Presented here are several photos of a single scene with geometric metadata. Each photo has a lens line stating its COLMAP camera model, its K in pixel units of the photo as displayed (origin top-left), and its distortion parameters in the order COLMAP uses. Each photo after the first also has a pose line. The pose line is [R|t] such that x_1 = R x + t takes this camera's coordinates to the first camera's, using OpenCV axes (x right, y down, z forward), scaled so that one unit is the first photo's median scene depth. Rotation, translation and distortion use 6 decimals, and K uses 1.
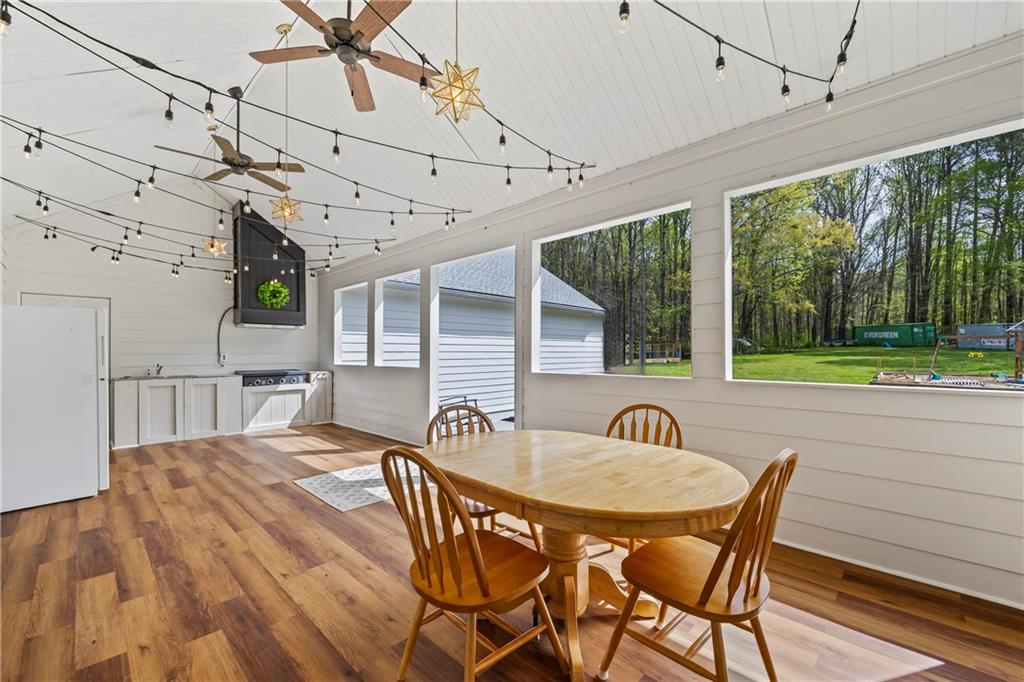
lens RADIAL K [[419.0, 0, 517.6], [0, 419.0, 353.0], [0, 0, 1]] dist [0.000154, -0.000003]
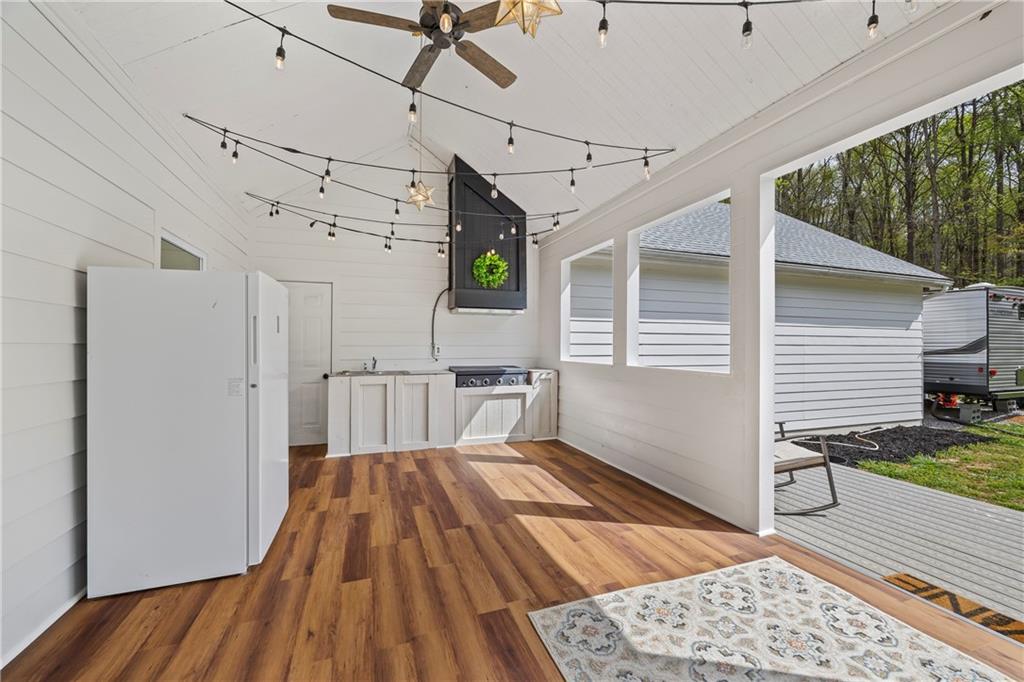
lens RADIAL K [[409.1, 0, 510.6], [0, 409.1, 345.1], [0, 0, 1]] dist [-0.004493, -0.000397]
pose [[0.890734, 0.005072, -0.454497, -0.211759], [-0.005465, 0.999985, 0.000448, -0.000051], [0.454492, 0.002085, 0.890748, 0.355475]]
